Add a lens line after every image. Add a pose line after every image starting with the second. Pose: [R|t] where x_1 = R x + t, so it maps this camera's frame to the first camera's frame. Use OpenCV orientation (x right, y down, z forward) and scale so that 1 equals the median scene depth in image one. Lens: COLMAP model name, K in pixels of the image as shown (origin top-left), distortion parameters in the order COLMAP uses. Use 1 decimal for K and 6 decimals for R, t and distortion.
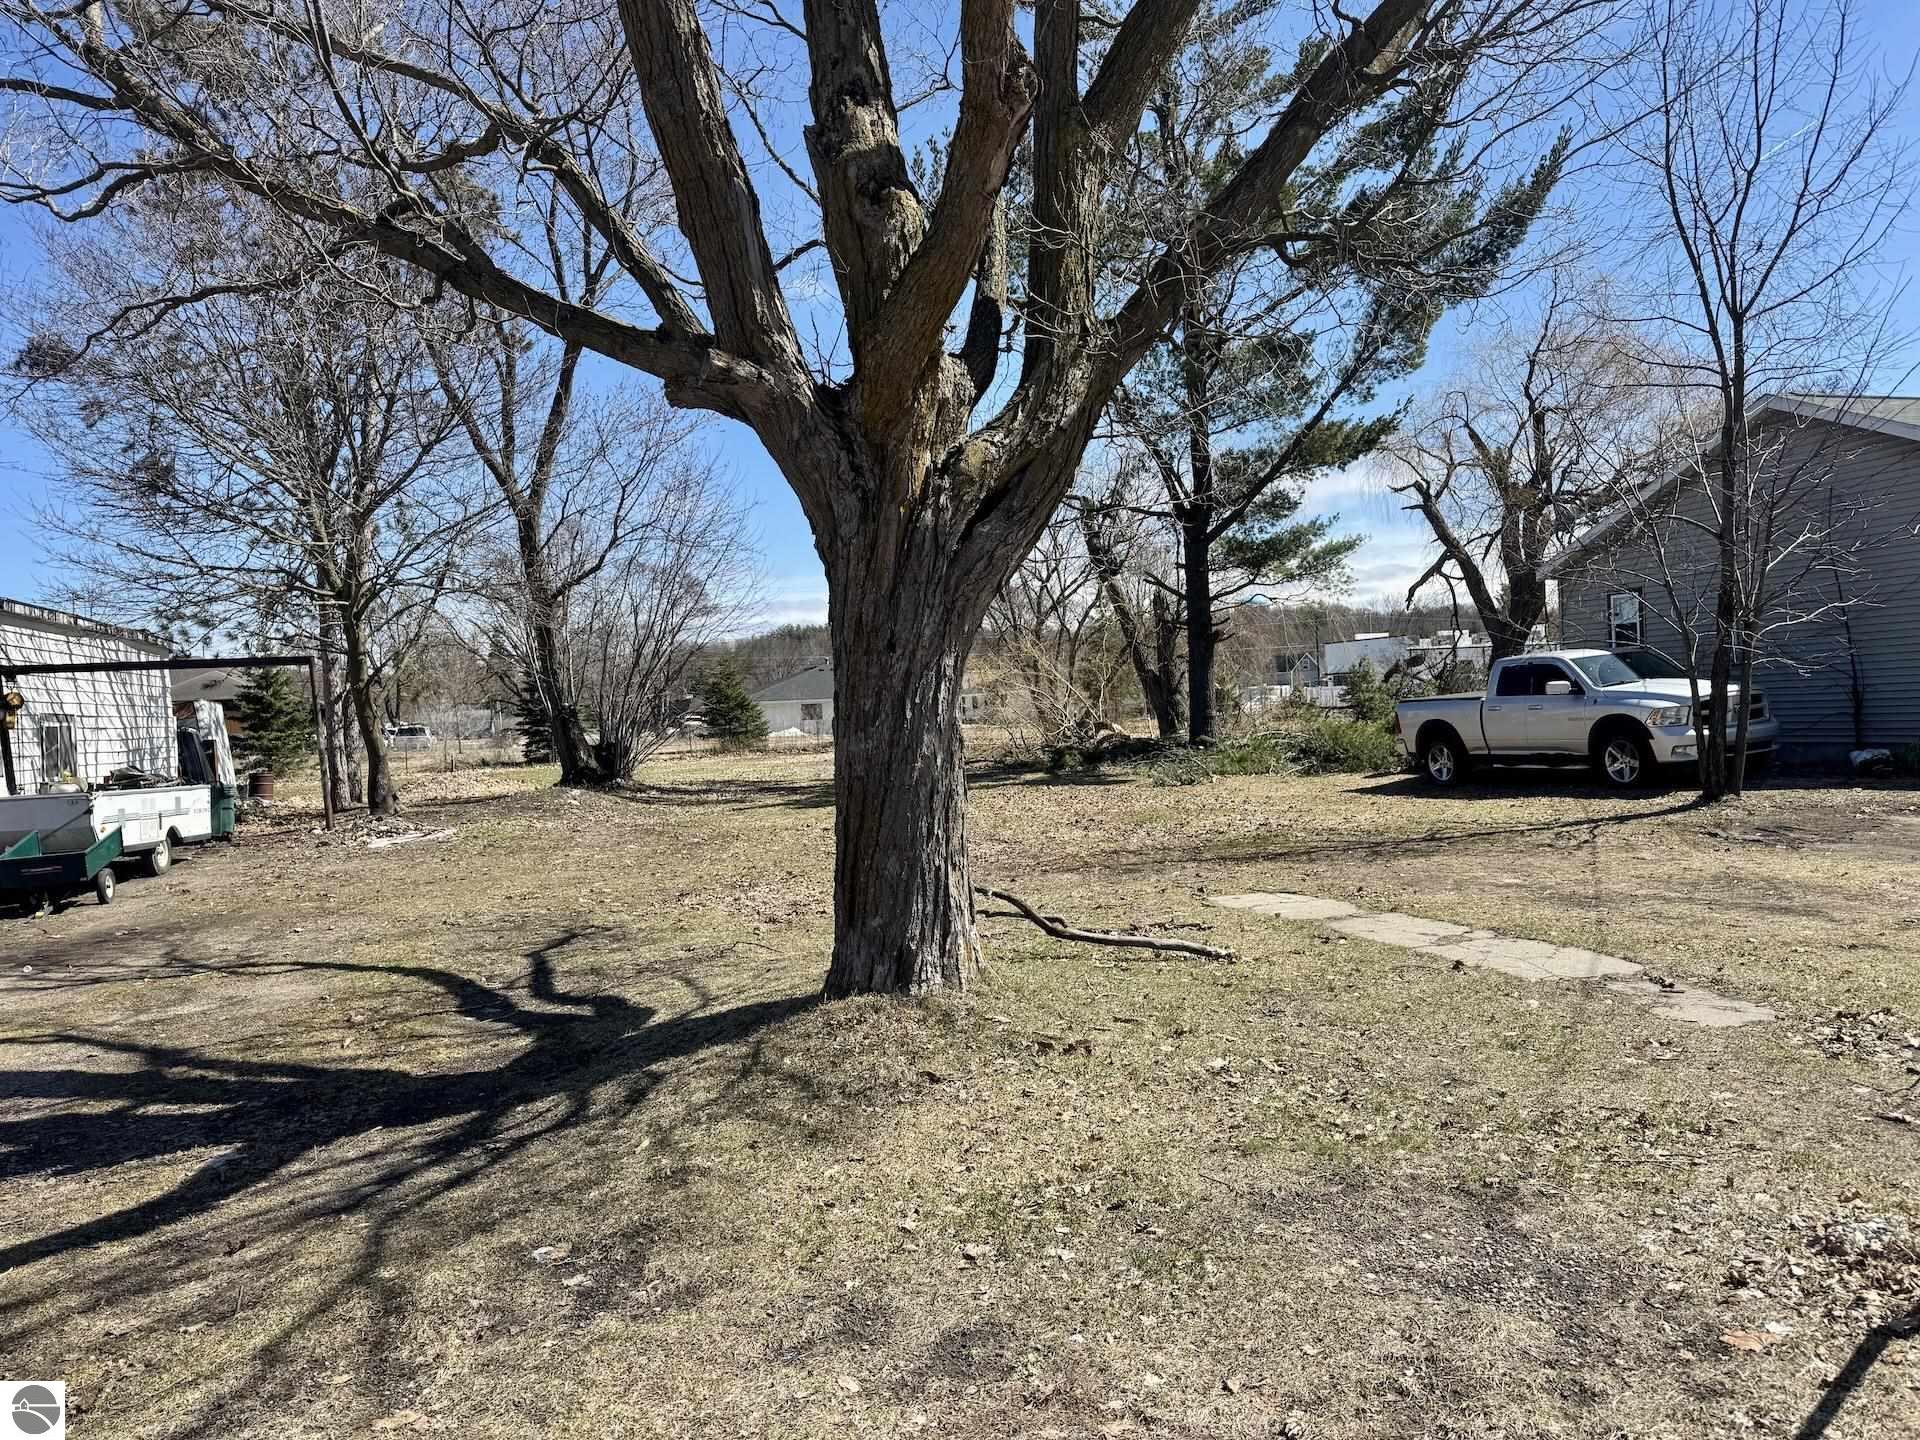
lens RADIAL K [[1314.5, 0, 946.0], [0, 1314.5, 724.9], [0, 0, 1]] dist [0.119727, -0.204905]
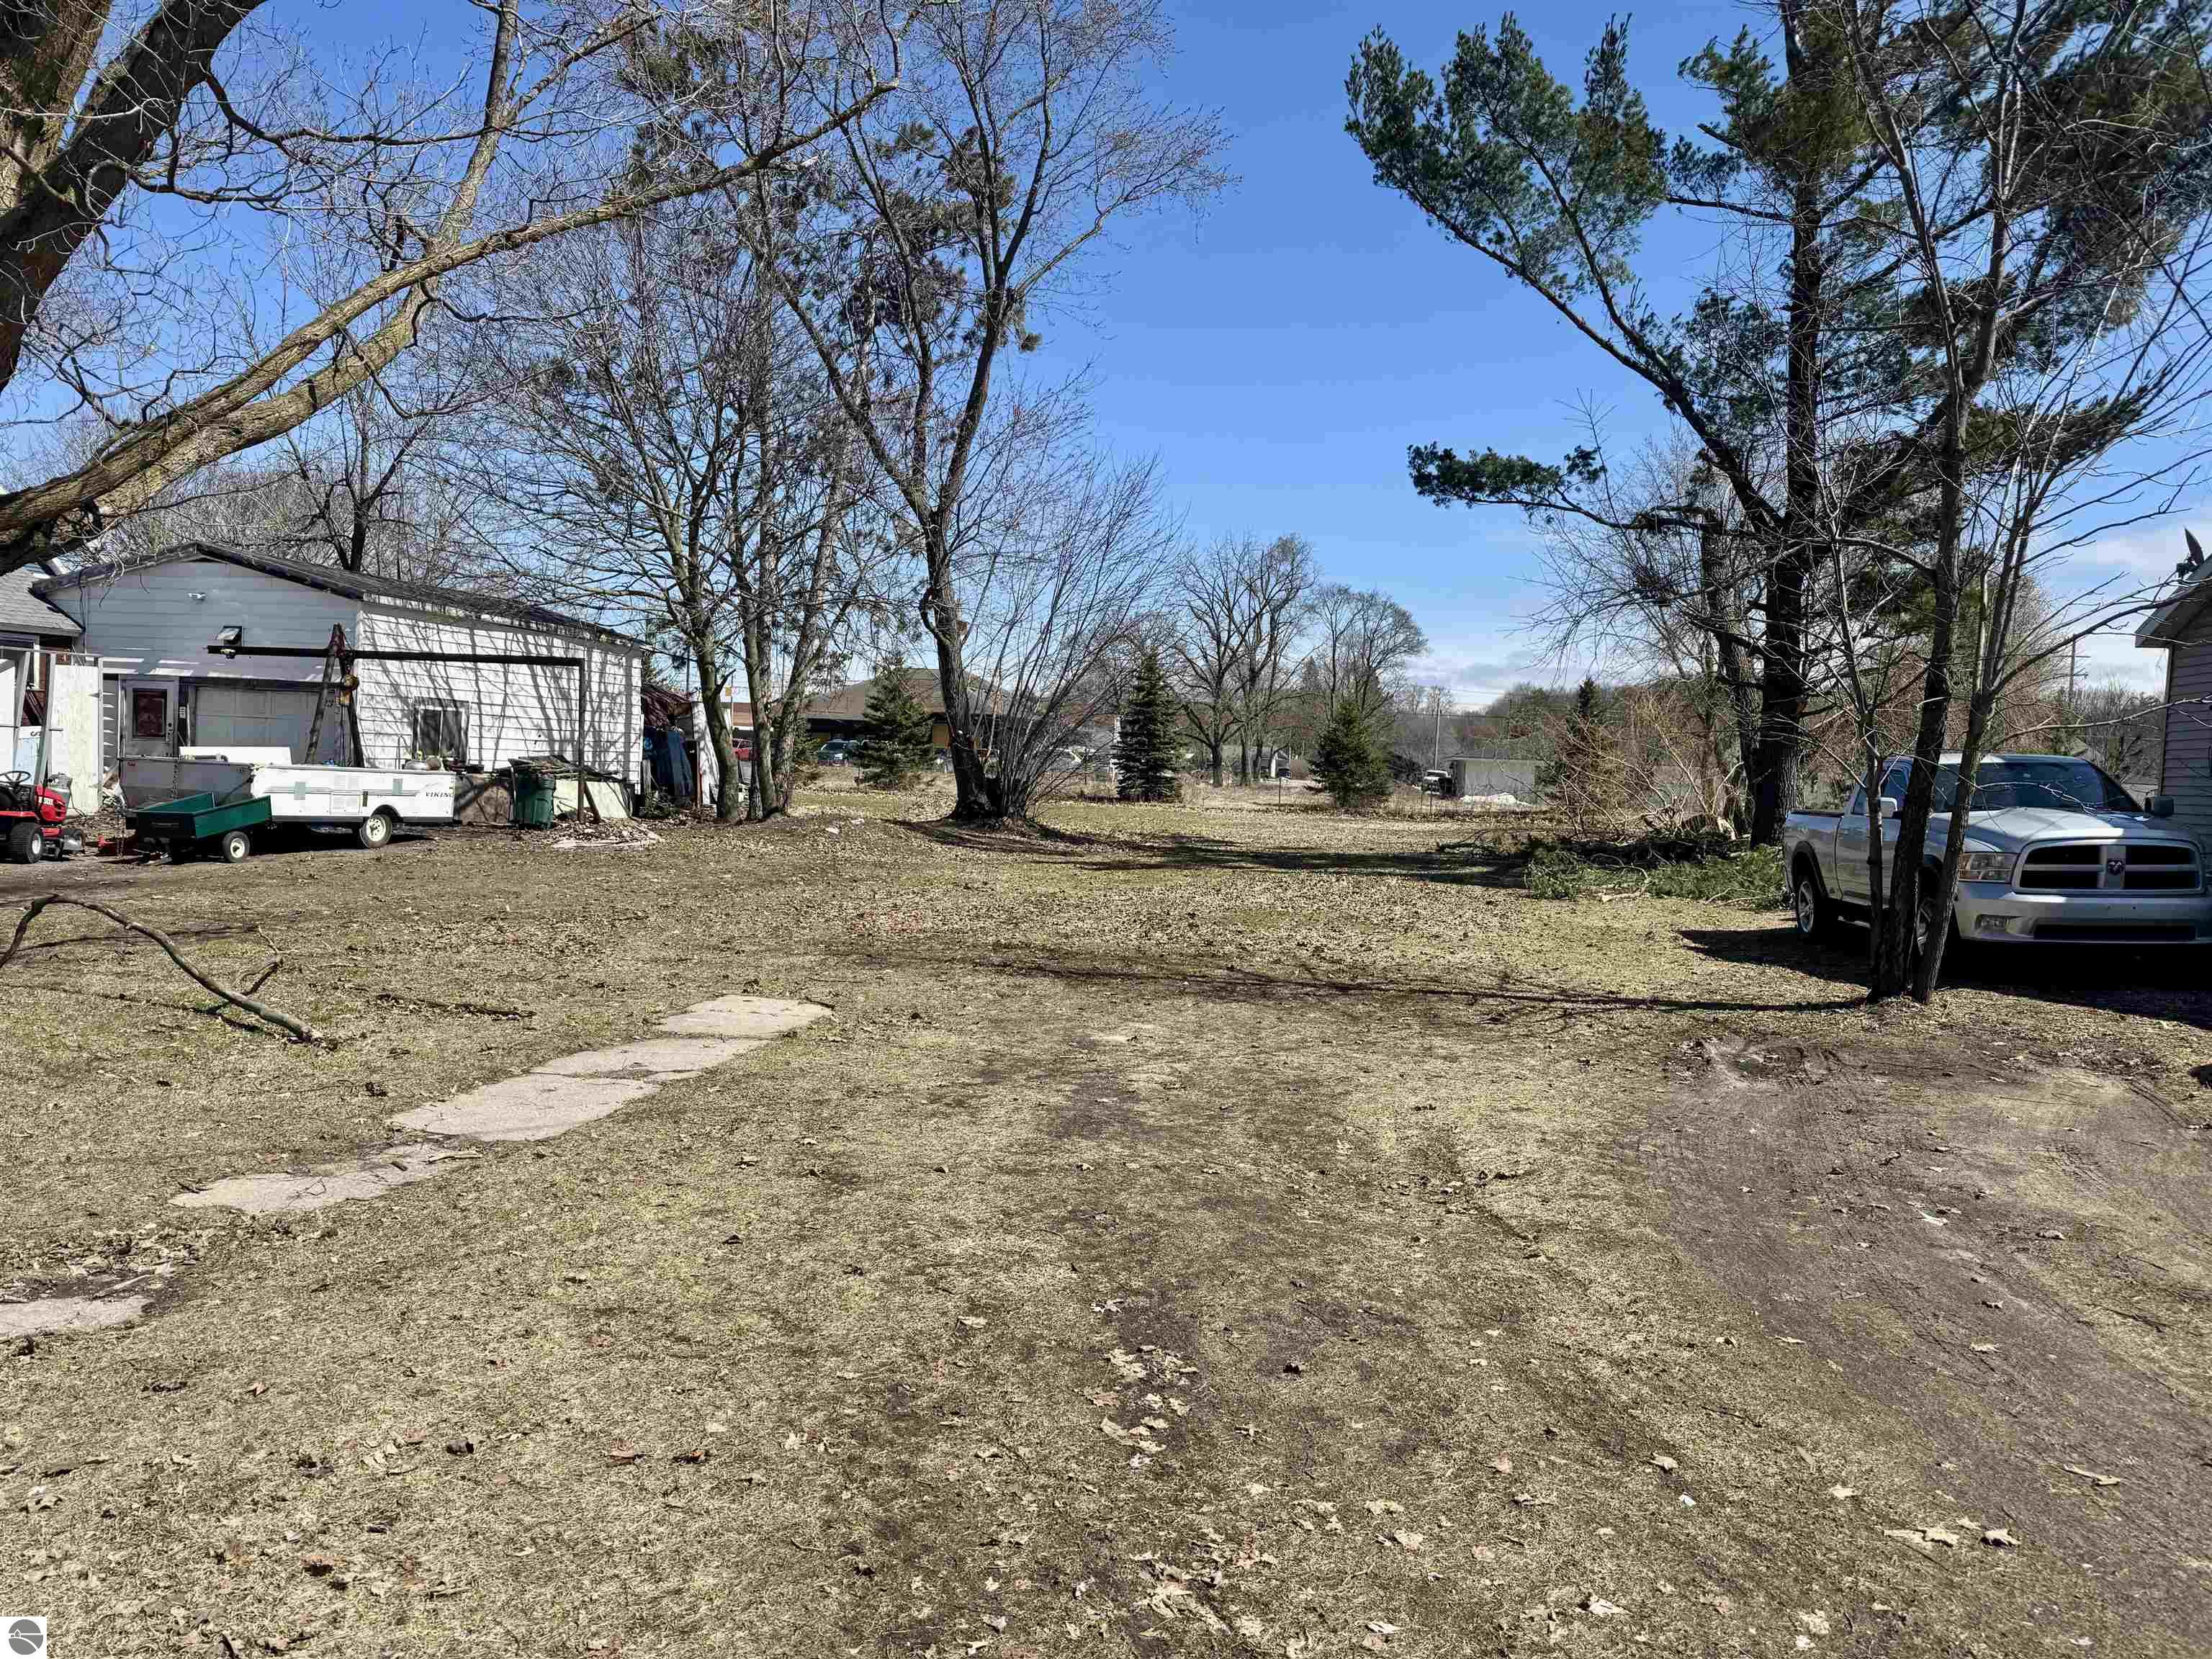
lens RADIAL K [[1514.4, 0, 1089.9], [0, 1514.4, 835.1], [0, 0, 1]] dist [0.119727, -0.204905]
pose [[0.878198, 0.107277, -0.466112, 0.269857], [-0.089812, 0.994174, 0.059597, -0.013529], [0.469790, -0.010476, 0.882716, 0.090809]]
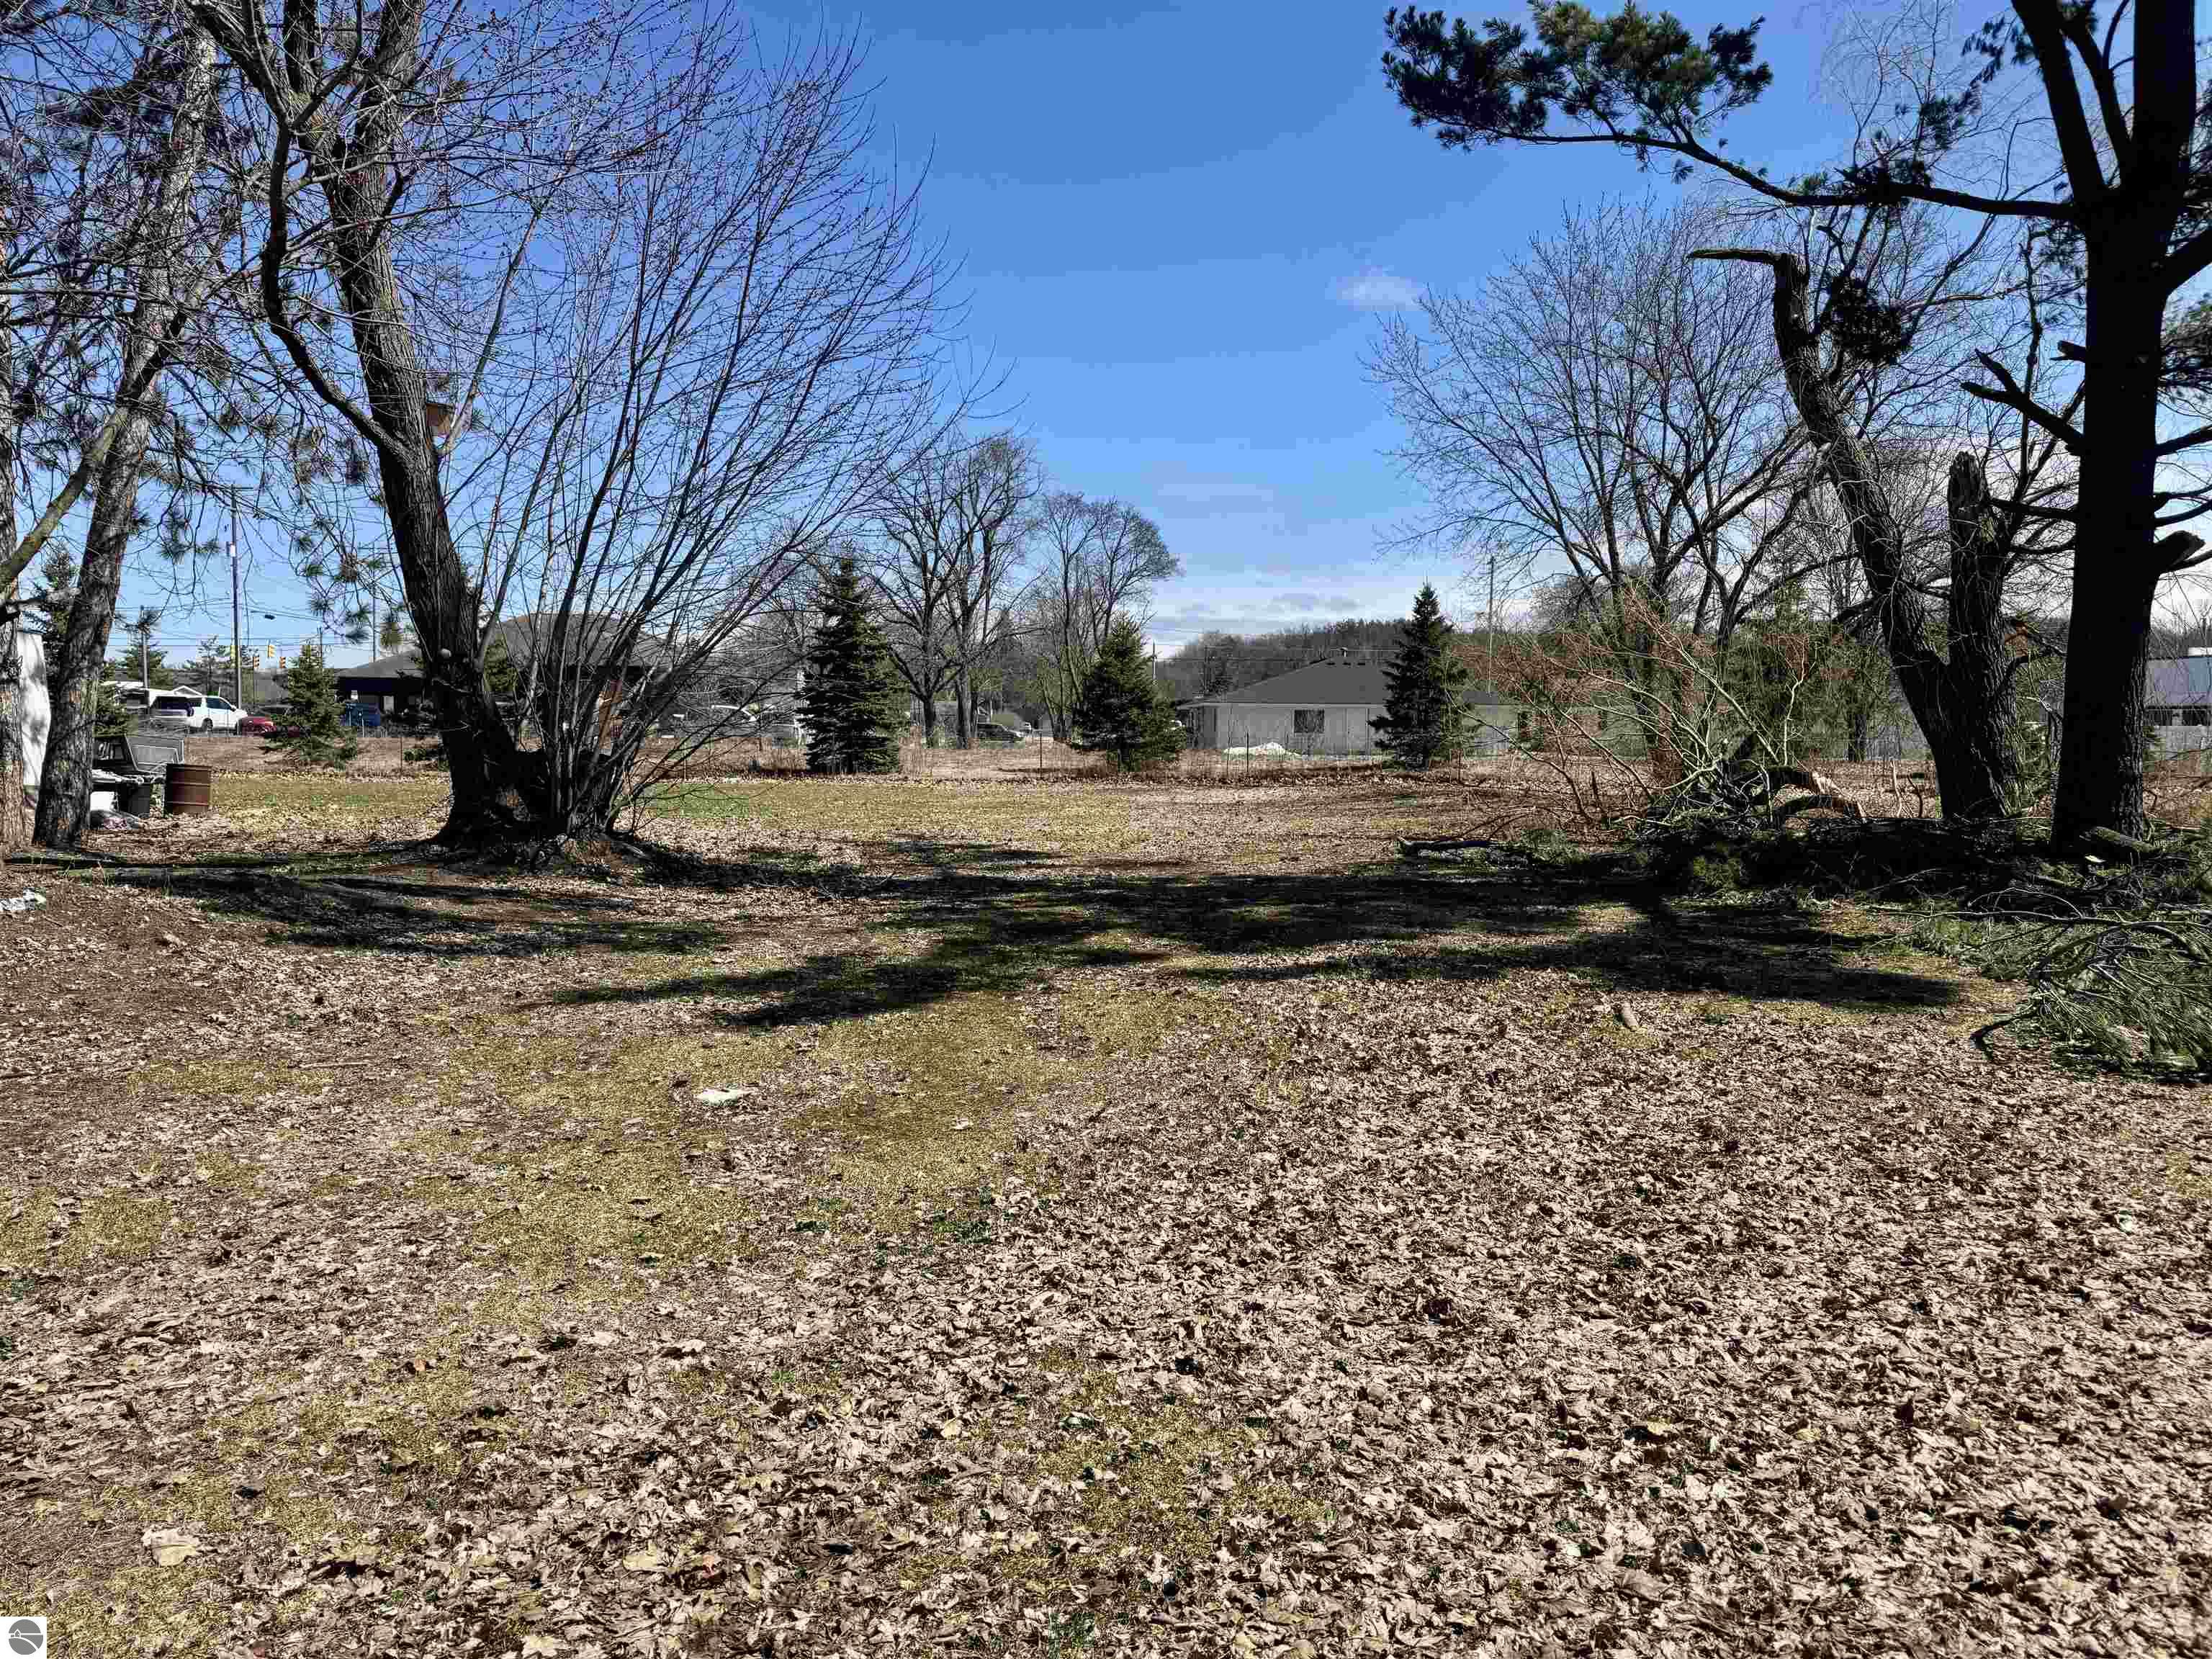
lens RADIAL K [[1514.4, 0, 1089.9], [0, 1514.4, 835.1], [0, 0, 1]] dist [0.119727, -0.204905]
pose [[0.957786, 0.075413, -0.277414, 0.045880], [-0.057379, 0.995711, 0.072572, -0.004618], [0.281697, -0.053591, 0.958006, 0.526598]]
